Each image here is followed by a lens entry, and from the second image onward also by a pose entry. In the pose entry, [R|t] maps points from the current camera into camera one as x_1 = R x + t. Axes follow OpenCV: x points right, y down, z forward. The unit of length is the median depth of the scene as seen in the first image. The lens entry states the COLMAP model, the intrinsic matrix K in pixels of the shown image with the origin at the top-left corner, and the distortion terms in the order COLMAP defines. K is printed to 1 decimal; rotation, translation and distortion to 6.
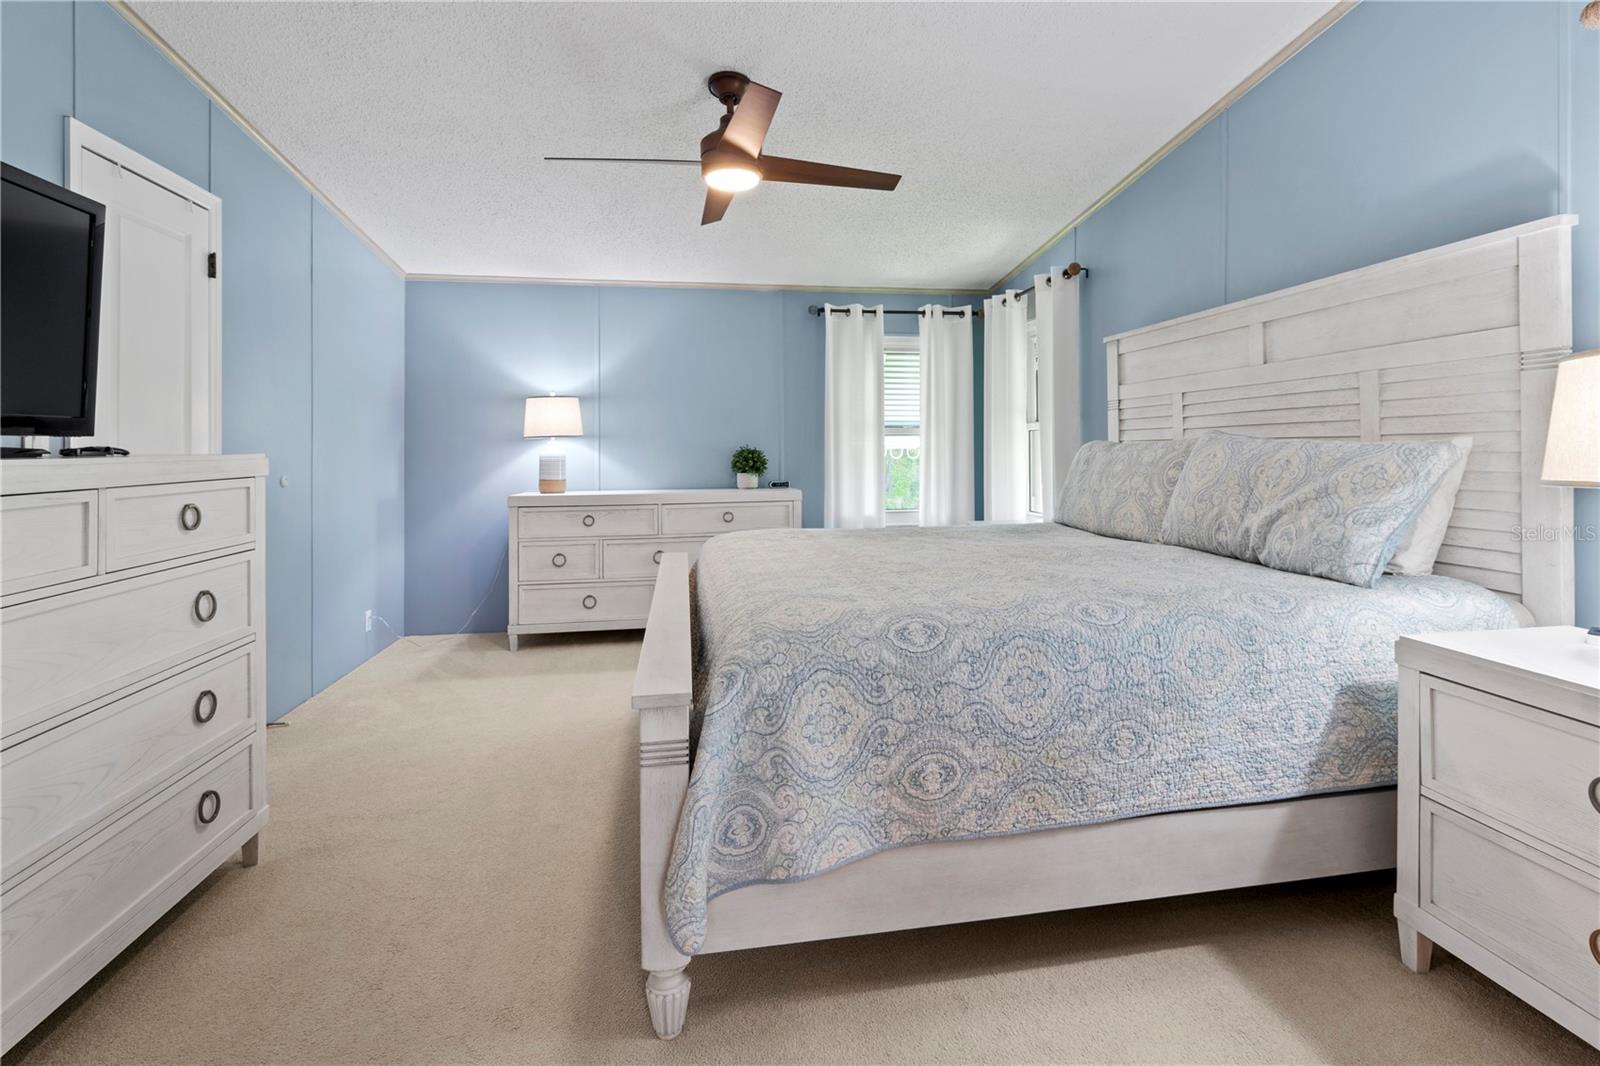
lens RADIAL K [[772.5, 0, 811.1], [0, 772.5, 447.6], [0, 0, 1]] dist [0.000569, 0.000561]
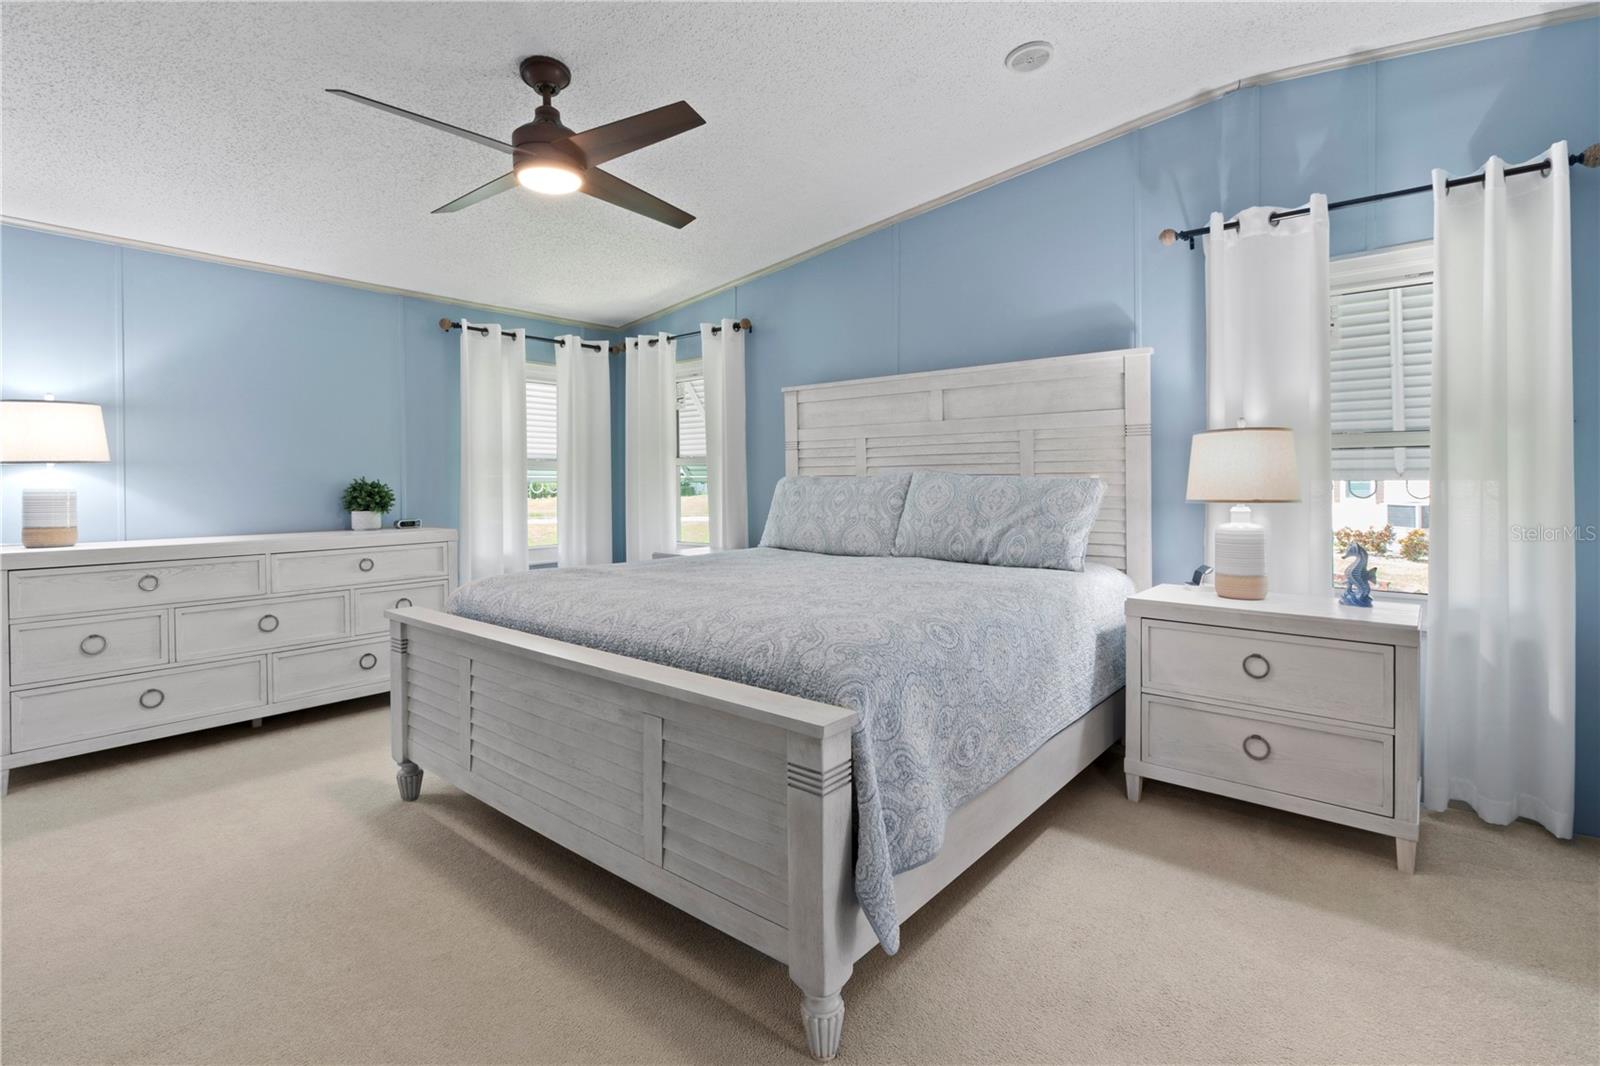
lens RADIAL K [[751.2, 0, 826.9], [0, 751.2, 479.5], [0, 0, 1]] dist [-0.000670, 0.000283]
pose [[0.754966, 0.005656, 0.655740, -0.429195], [-0.003123, 0.999982, -0.005029, 0.003548], [-0.655757, 0.001749, 0.754970, 0.129770]]
